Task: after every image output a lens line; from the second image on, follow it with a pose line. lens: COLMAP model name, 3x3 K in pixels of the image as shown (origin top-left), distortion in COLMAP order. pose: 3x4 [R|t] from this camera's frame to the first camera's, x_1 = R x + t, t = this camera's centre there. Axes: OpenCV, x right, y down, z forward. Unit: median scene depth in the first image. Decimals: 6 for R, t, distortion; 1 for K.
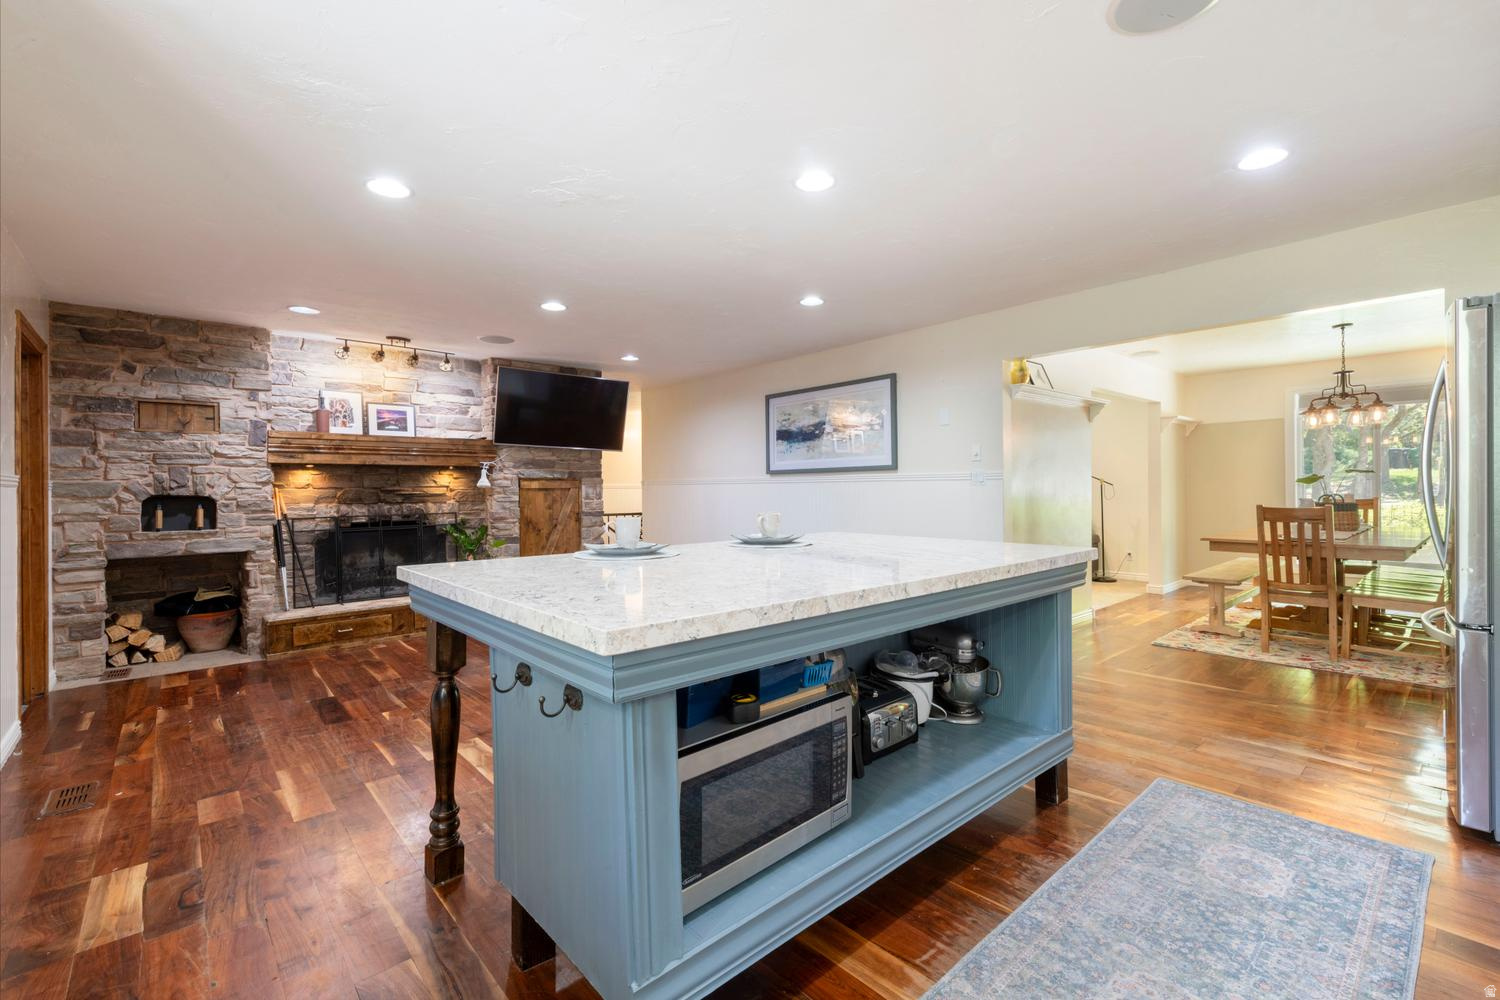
lens RADIAL K [[663.3, 0, 748.2], [0, 663.3, 494.7], [0, 0, 1]] dist [0.000250, -0.000559]
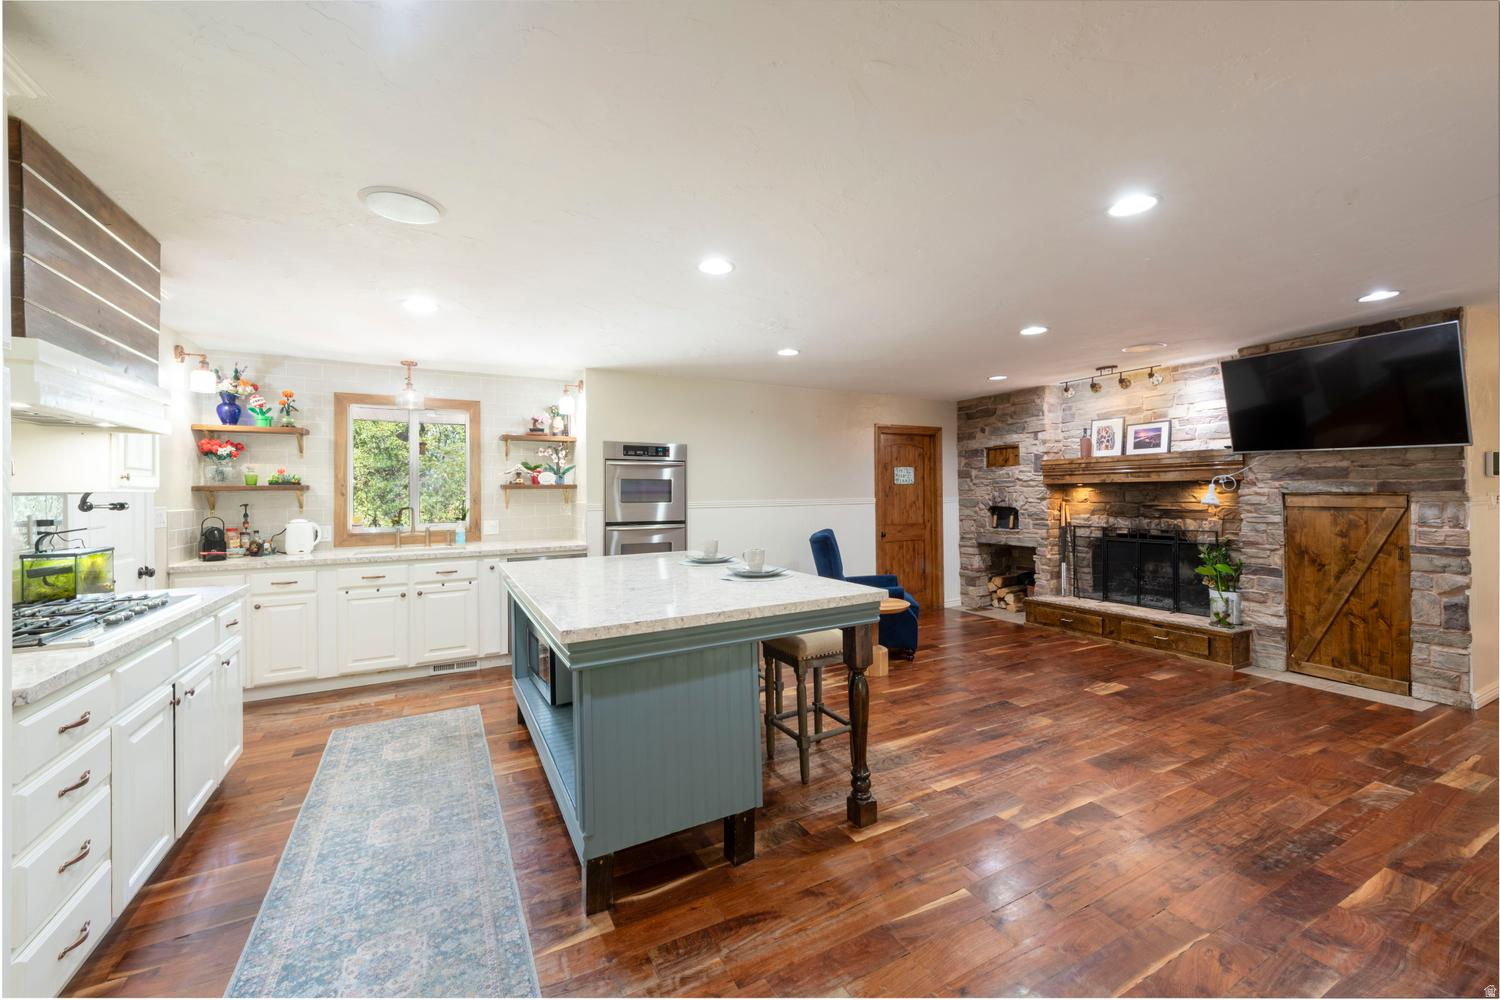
lens RADIAL K [[582.3, 0, 748.6], [0, 582.3, 488.2], [0, 0, 1]] dist [0.009921, -0.000048]
pose [[-0.239486, 0.005428, -0.970885, 0.538823], [0.010536, 0.999940, 0.002991, -0.045343], [0.970843, -0.009513, -0.239529, 0.642644]]
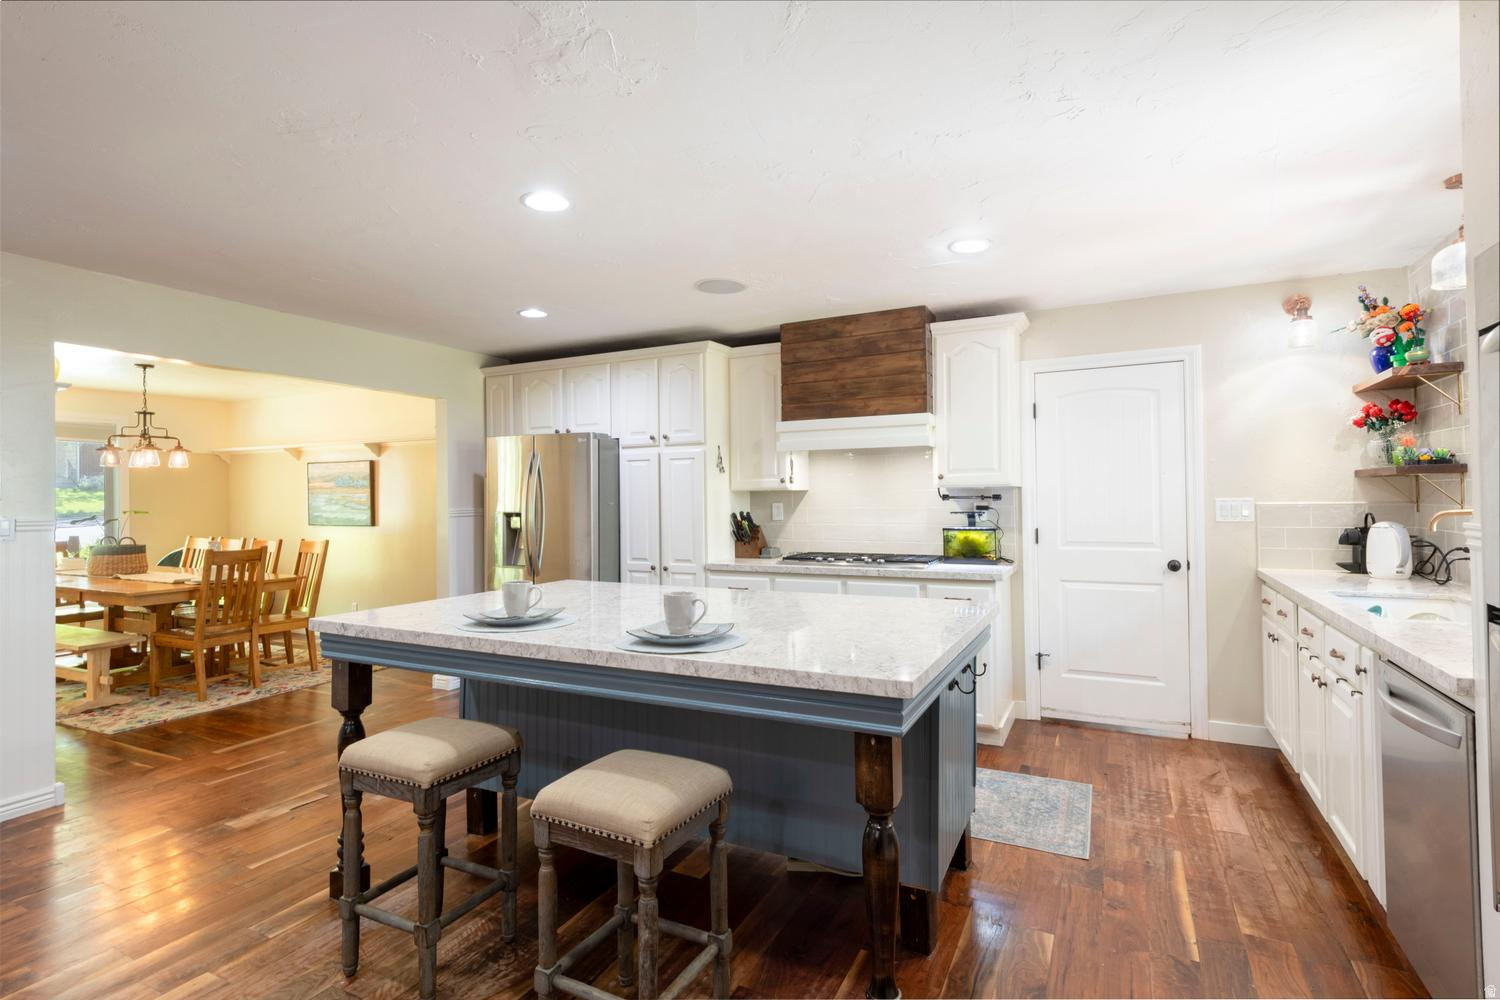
lens RADIAL K [[727.5, 0, 736.4], [0, 727.5, 492.9], [0, 0, 1]] dist [0.014122, -0.000781]
pose [[-0.365966, 0.019852, 0.930417, -0.438514], [0.017954, 0.999737, -0.014269, -0.032326], [-0.930455, 0.011483, -0.366226, 0.559863]]
